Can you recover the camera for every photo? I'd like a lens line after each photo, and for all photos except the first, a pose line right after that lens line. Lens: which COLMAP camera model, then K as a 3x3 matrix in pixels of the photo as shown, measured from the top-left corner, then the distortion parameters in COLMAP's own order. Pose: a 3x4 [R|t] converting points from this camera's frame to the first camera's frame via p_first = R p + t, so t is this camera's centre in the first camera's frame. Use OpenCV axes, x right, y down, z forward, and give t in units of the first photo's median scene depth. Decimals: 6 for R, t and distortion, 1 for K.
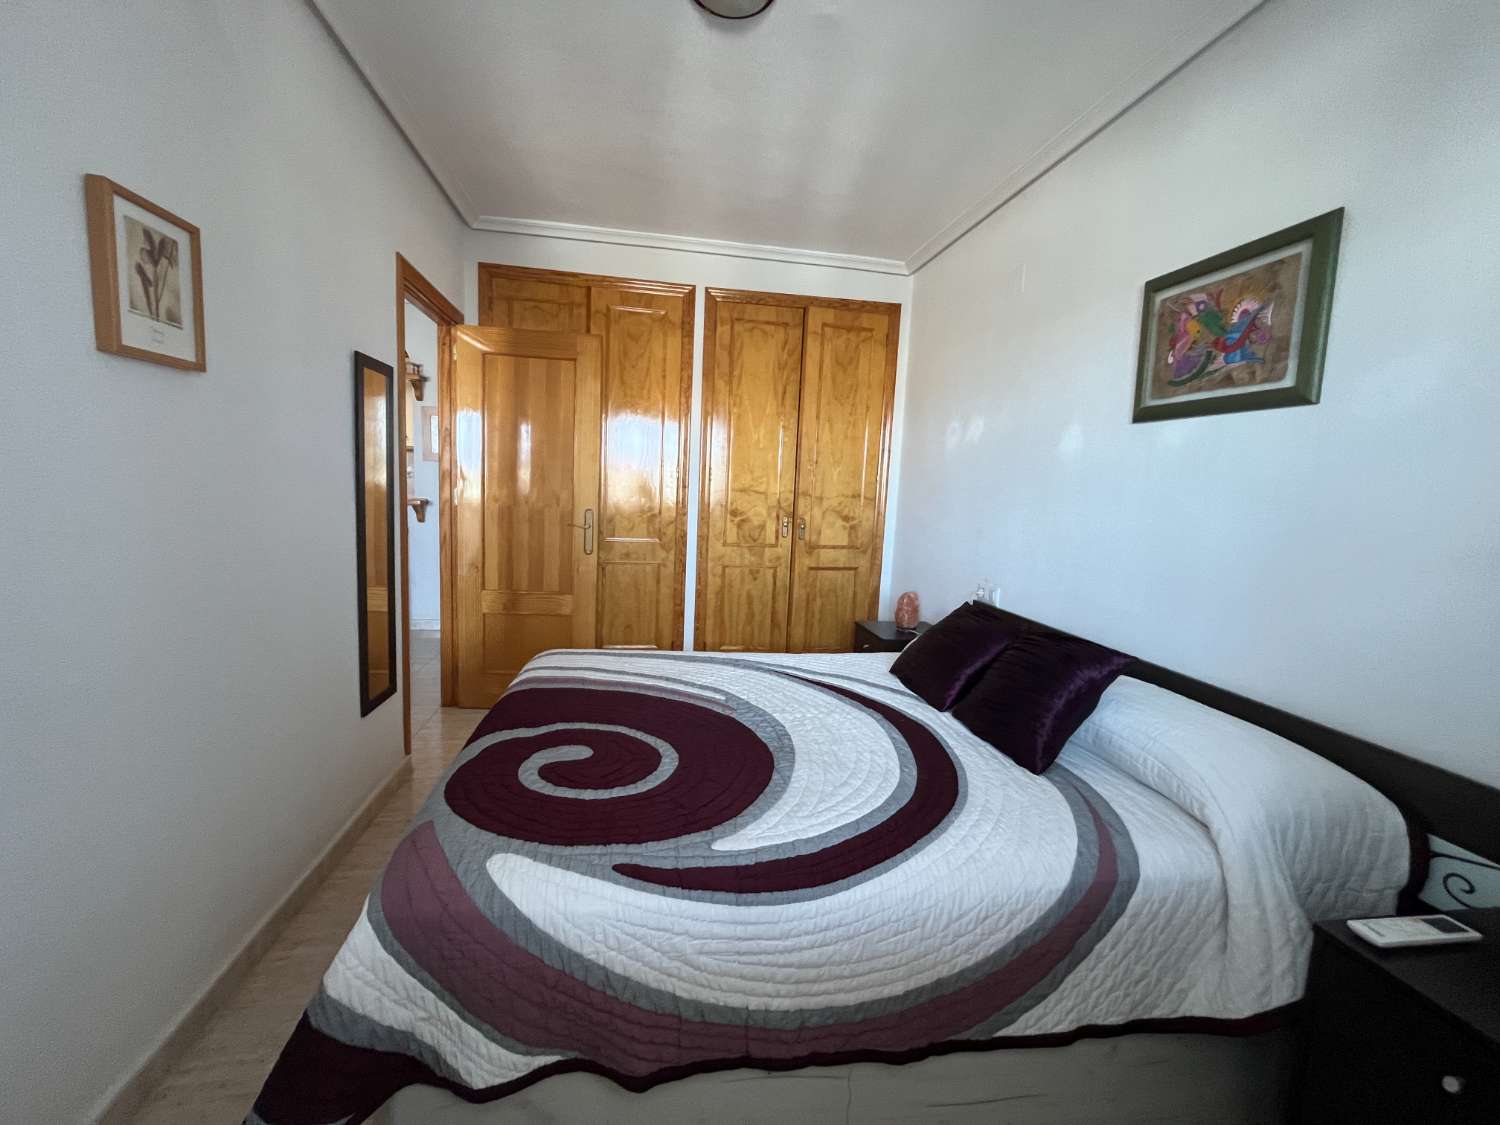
lens RADIAL K [[614.4, 0, 747.5], [0, 614.4, 564.4], [0, 0, 1]] dist [-0.002024, -0.000050]
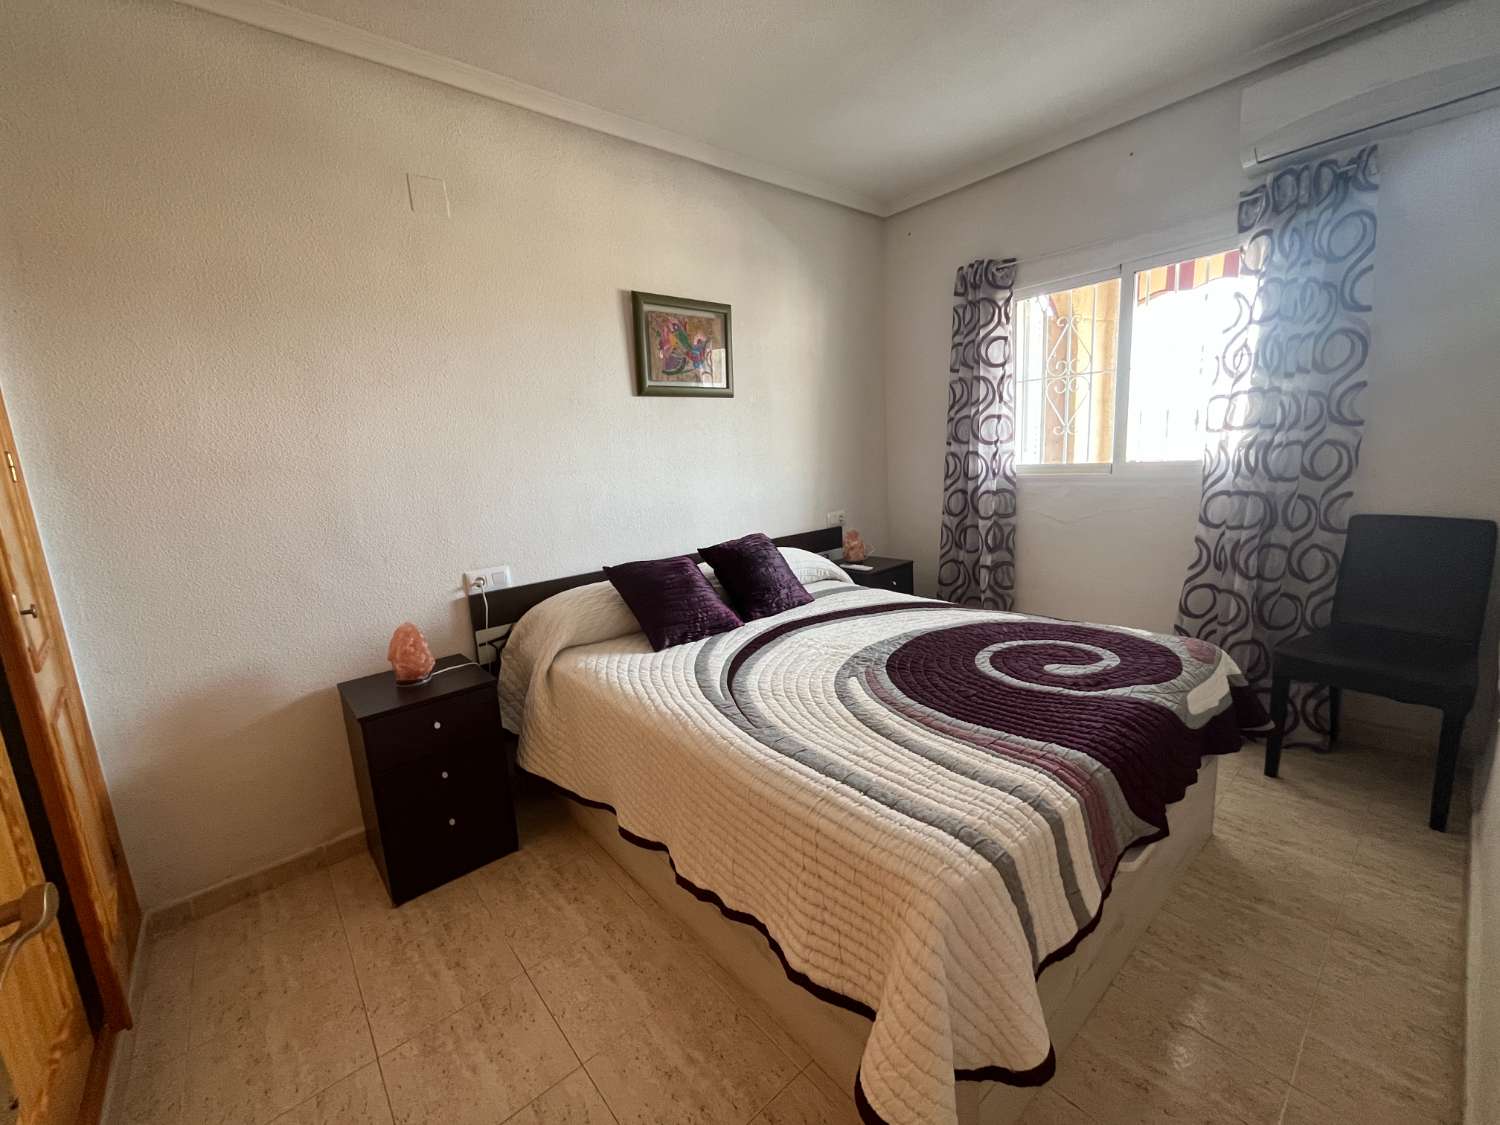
lens RADIAL K [[614.4, 0, 747.5], [0, 614.4, 564.4], [0, 0, 1]] dist [-0.002024, -0.000050]
pose [[-0.524310, -0.168509, 0.834688, -0.784818], [0.141916, 0.949223, 0.280777, -0.250111], [-0.839618, 0.265669, -0.473773, 1.728931]]
